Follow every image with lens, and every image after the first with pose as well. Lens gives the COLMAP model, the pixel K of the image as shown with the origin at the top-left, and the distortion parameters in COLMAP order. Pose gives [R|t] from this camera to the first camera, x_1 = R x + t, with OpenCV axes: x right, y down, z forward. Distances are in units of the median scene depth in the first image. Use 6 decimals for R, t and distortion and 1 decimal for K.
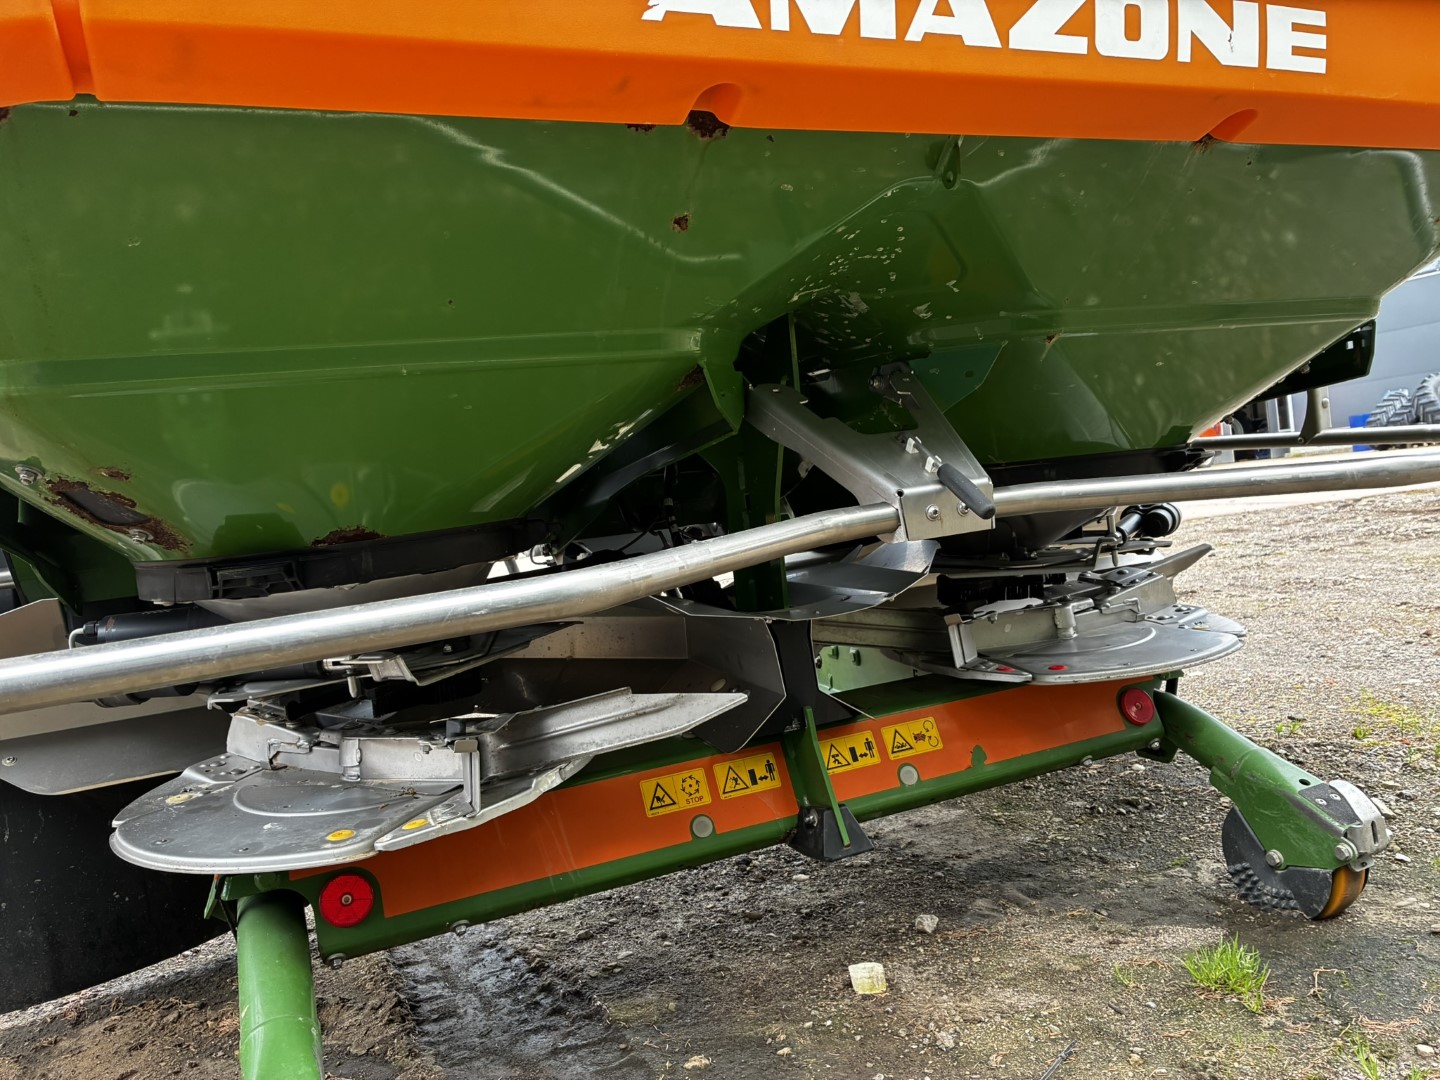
lens RADIAL K [[1090.5, 0, 716.9], [0, 1090.5, 533.1], [0, 0, 1]] dist [0.061259, -0.077158]
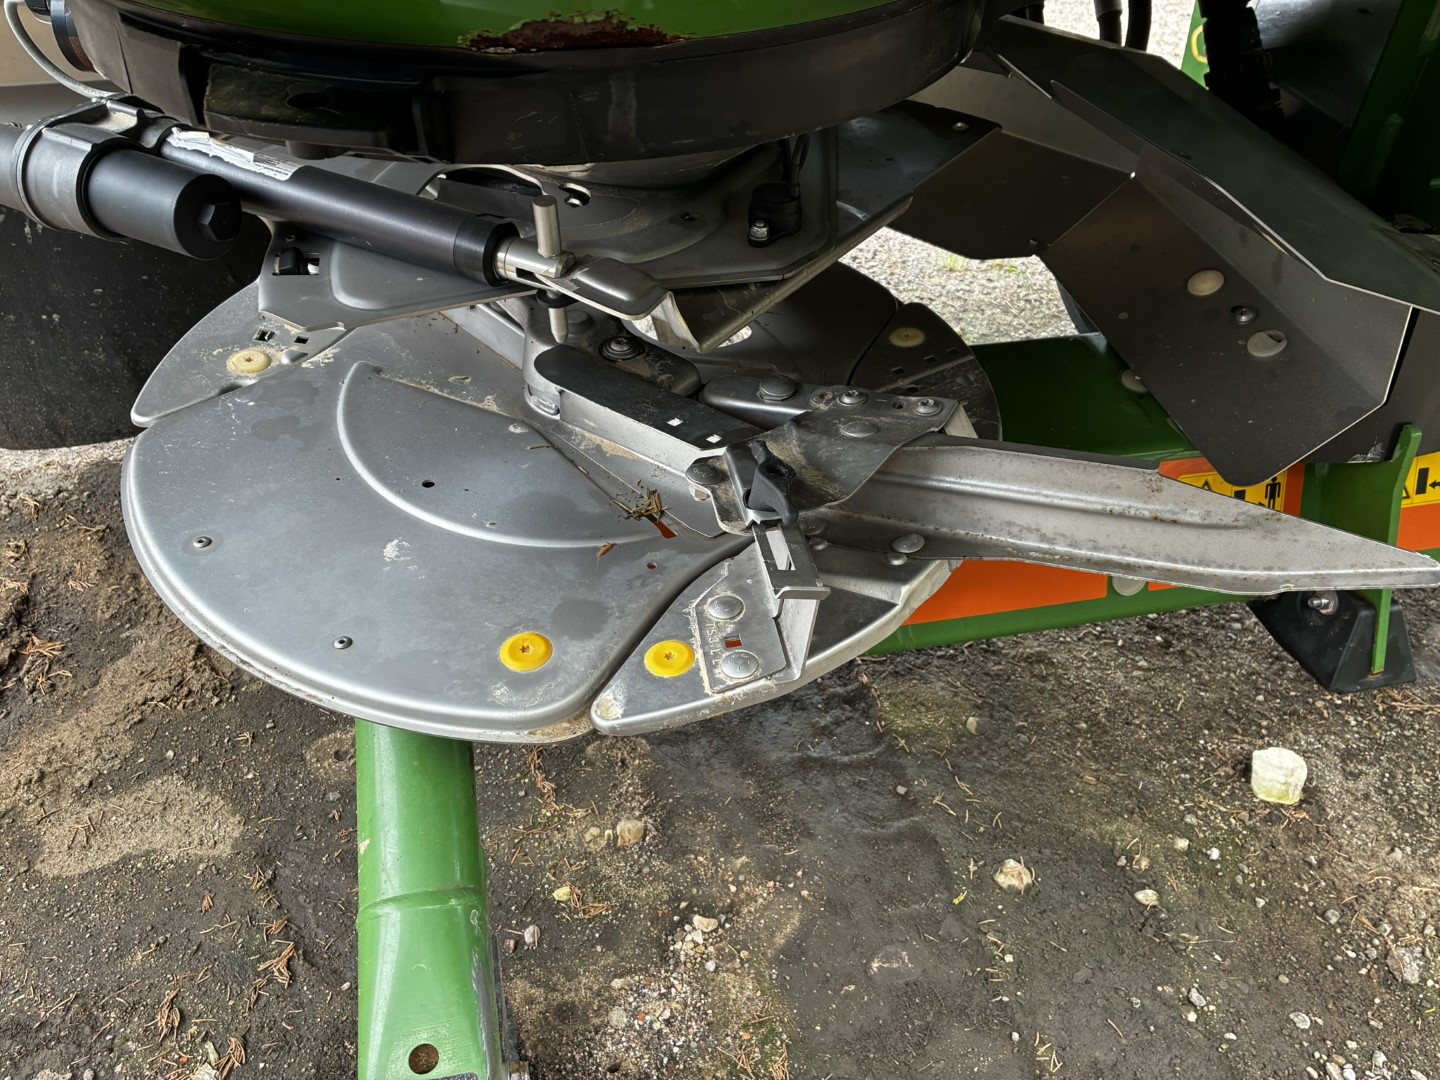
lens RADIAL K [[1090.5, 0, 732.6], [0, 1090.5, 531.2], [0, 0, 1]] dist [0.061259, -0.077158]
pose [[0.971200, 0.233421, -0.047803, -0.199130], [-0.153501, 0.766413, 0.623738, -0.078413], [0.182231, -0.598436, 0.780171, 0.549860]]
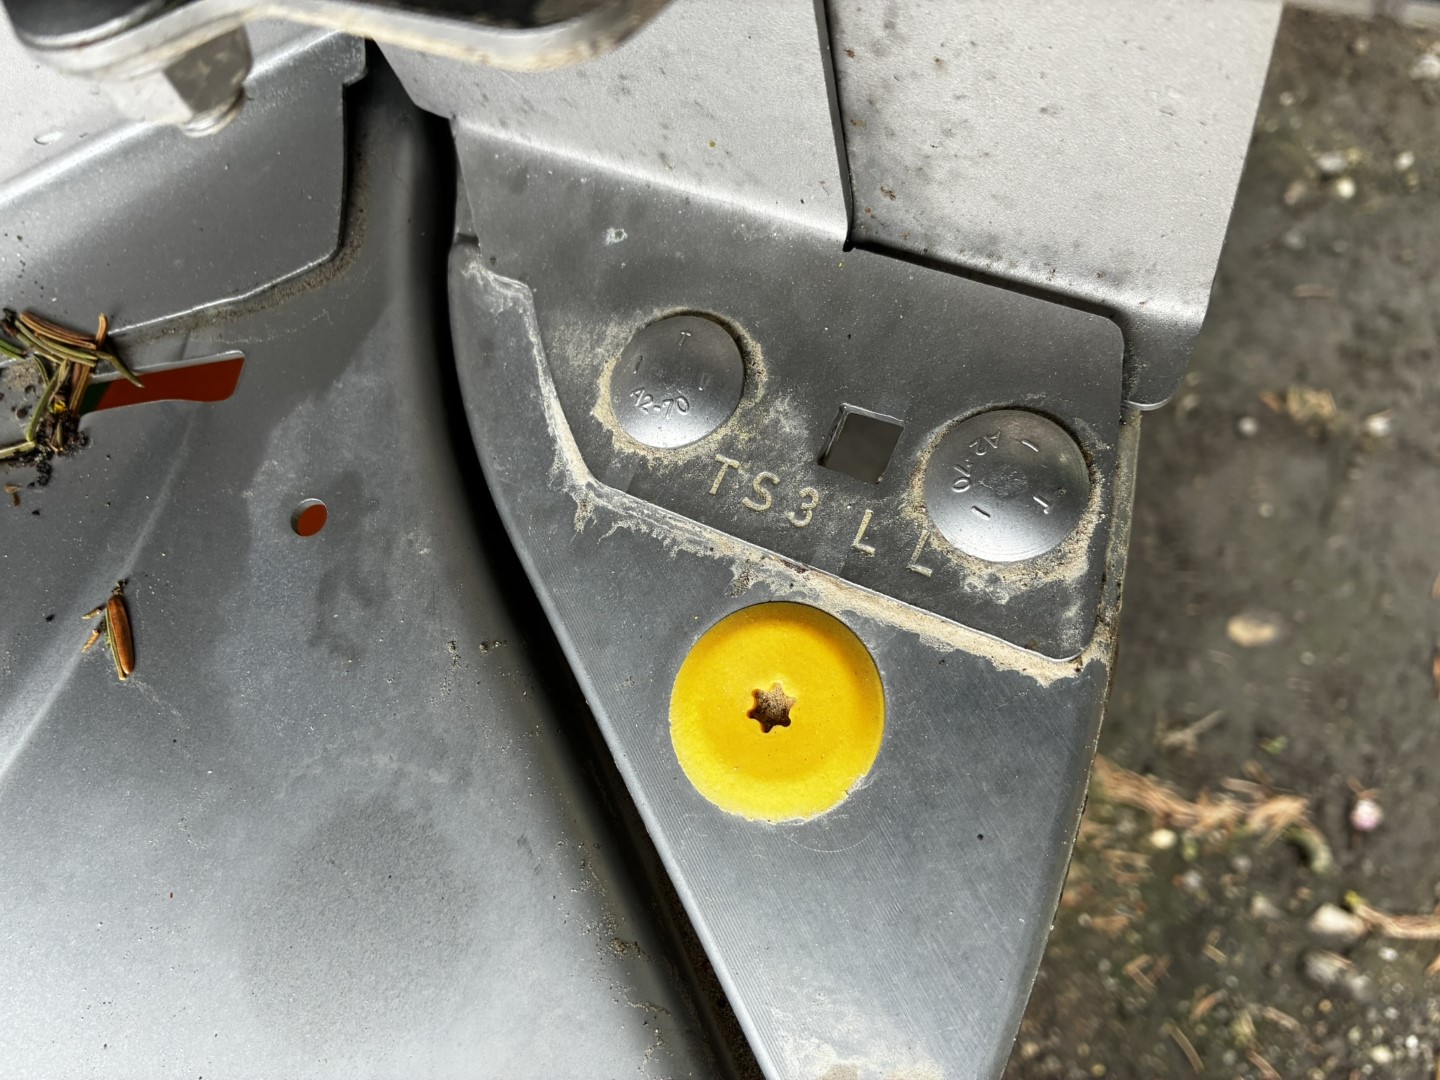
lens RADIAL K [[1090.5, 0, 717.0], [0, 1090.5, 547.5], [0, 0, 1]] dist [0.061259, -0.077158]
pose [[0.721534, -0.663524, 0.197799, -0.244920], [0.148260, 0.427119, 0.891958, 0.132150], [-0.676319, -0.614252, 0.406555, 0.817771]]
